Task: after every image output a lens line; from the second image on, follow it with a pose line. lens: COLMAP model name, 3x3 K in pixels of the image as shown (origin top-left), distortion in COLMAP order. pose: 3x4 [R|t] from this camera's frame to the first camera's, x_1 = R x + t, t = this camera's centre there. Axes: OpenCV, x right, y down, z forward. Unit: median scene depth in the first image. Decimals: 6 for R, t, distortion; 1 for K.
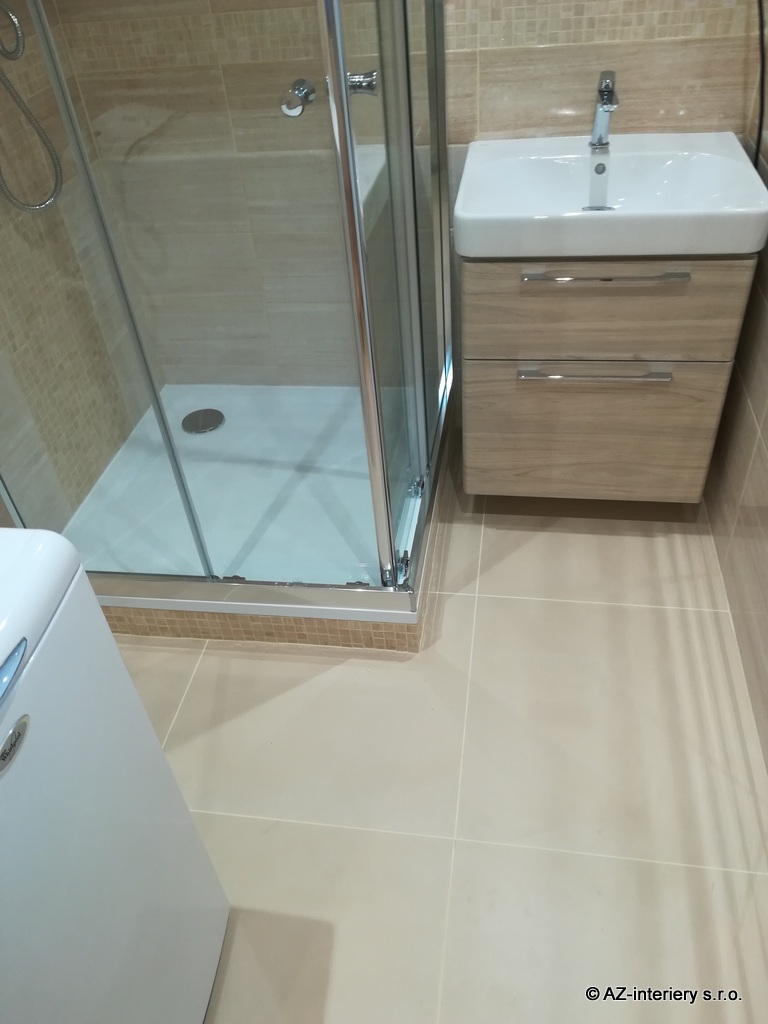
lens RADIAL K [[797.1, 0, 380.5], [0, 797.1, 509.4], [0, 0, 1]] dist [0.062764, -0.094648]
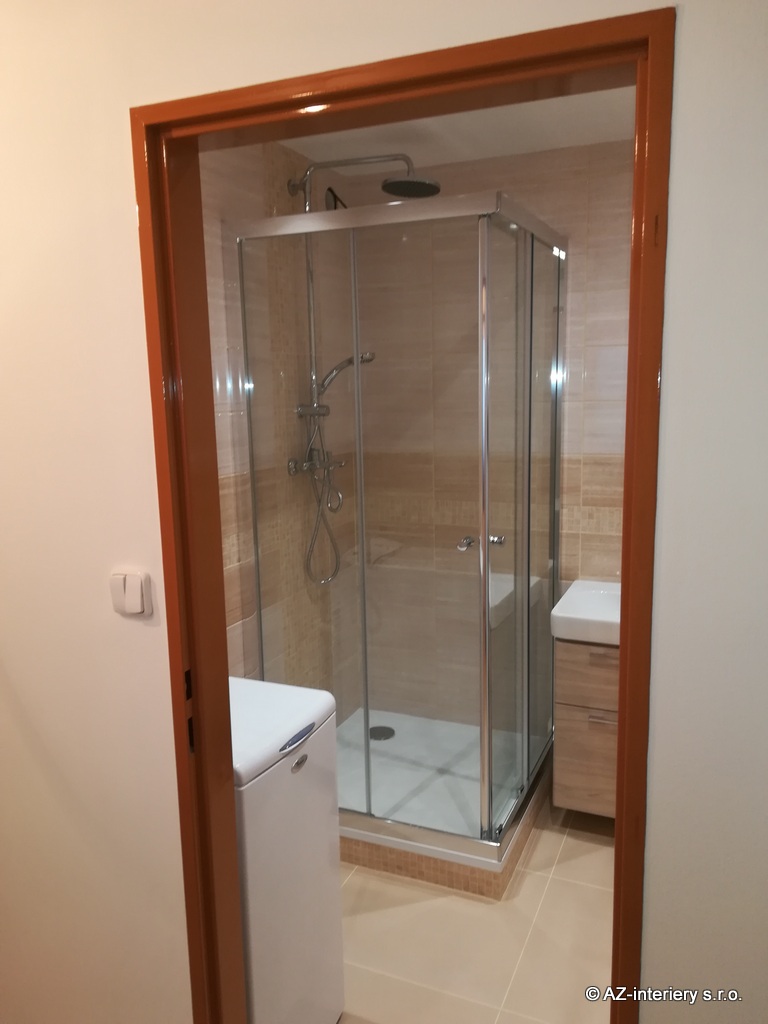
lens RADIAL K [[797.1, 0, 370.5], [0, 797.1, 514.1], [0, 0, 1]] dist [0.070324, -0.097740]
pose [[0.962473, 0.101302, -0.251761, 0.113018], [-0.211697, 0.860717, -0.462979, 0.291866], [0.169794, 0.498902, 0.849863, -0.565779]]
